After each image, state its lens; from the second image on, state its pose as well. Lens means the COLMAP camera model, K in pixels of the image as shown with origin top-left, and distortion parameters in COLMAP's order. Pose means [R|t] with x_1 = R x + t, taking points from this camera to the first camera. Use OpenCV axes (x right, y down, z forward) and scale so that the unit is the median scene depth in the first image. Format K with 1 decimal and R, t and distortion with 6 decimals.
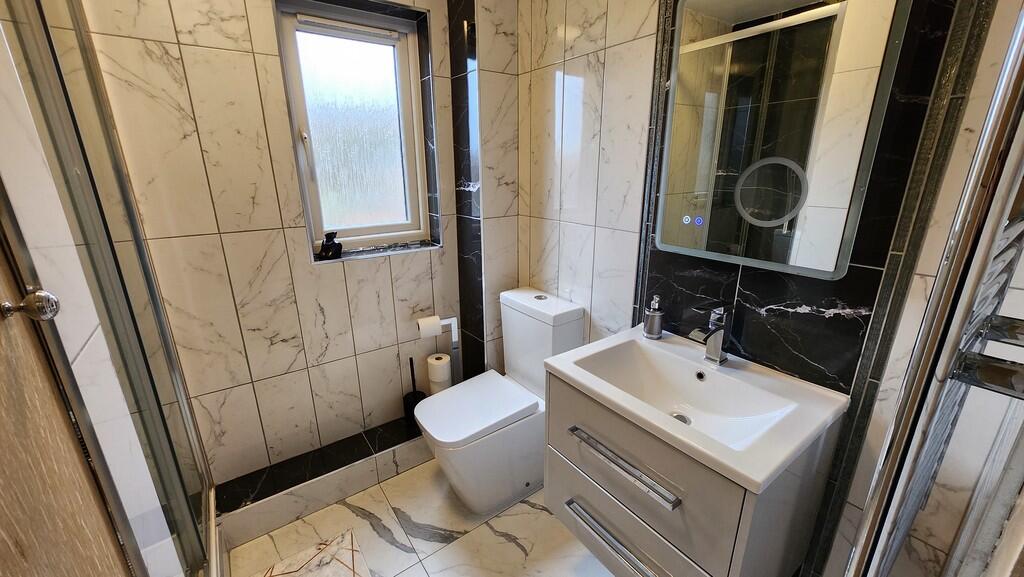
lens RADIAL K [[400.8, 0, 510.4], [0, 400.8, 289.6], [0, 0, 1]] dist [-0.002130, -0.000143]
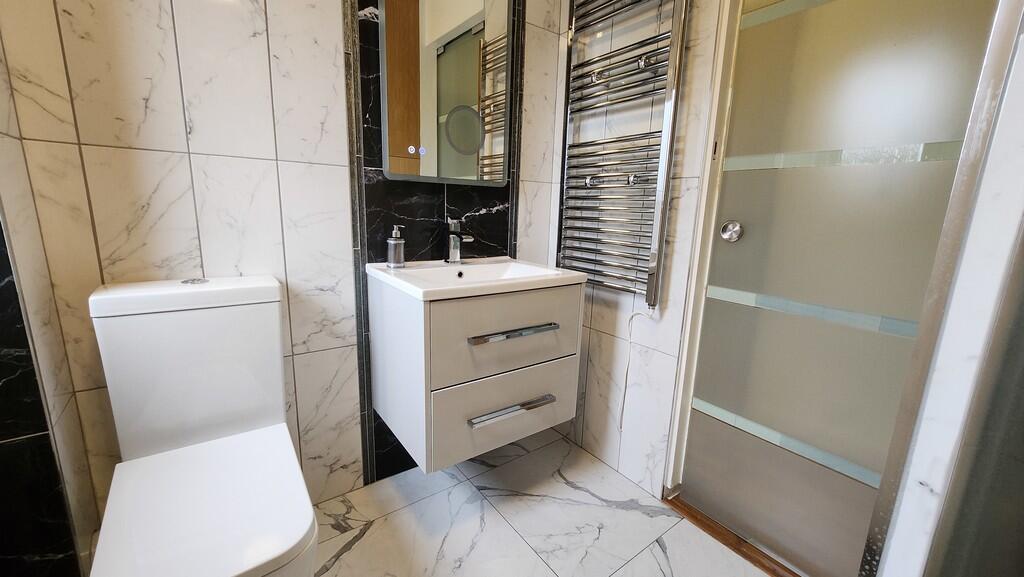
lens RADIAL K [[400.8, 0, 510.4], [0, 400.8, 289.6], [0, 0, 1]] dist [-0.002130, -0.000143]
pose [[-0.004651, -0.192738, 0.981239, -0.739877], [0.264038, 0.946190, 0.187105, 0.062439], [-0.964501, 0.259955, 0.046489, 0.761261]]
